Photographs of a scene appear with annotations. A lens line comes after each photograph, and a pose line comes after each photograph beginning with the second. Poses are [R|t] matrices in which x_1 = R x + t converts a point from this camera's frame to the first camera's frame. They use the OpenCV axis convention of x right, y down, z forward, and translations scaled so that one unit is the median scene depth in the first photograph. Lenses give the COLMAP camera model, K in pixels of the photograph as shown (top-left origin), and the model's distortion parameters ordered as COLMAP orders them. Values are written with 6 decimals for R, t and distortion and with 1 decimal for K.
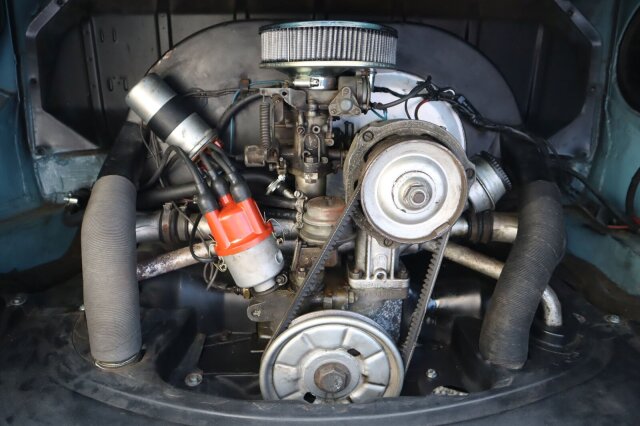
lens RADIAL K [[447.6, 0, 320.0], [0, 447.6, 213.0], [0, 0, 1]] dist [-0.113604, 0.077334]
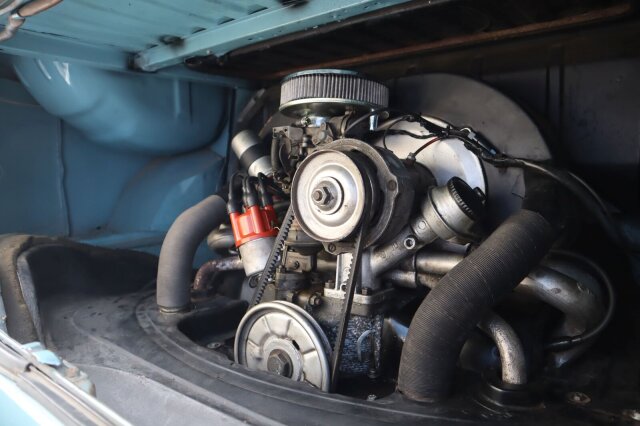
lens RADIAL K [[451.8, 0, 320.0], [0, 451.8, 213.0], [0, 0, 1]] dist [-0.124059, 0.091870]
pose [[0.761602, 0.038182, -0.646920, 0.833498], [-0.203021, 0.962068, -0.182229, 0.187414], [0.615423, 0.270124, 0.740464, 0.114447]]
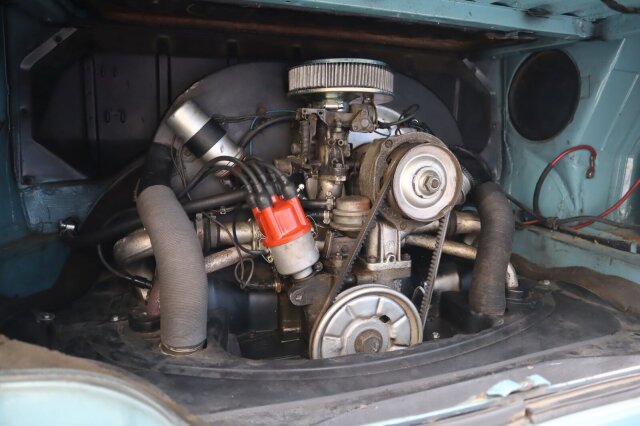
lens RADIAL K [[451.8, 0, 320.0], [0, 451.8, 213.0], [0, 0, 1]] dist [-0.124059, 0.091870]
pose [[0.958438, -0.043582, 0.281953, -0.429544], [0.083477, 0.987853, -0.131066, 0.172295], [-0.272816, 0.149155, 0.950434, -0.172462]]
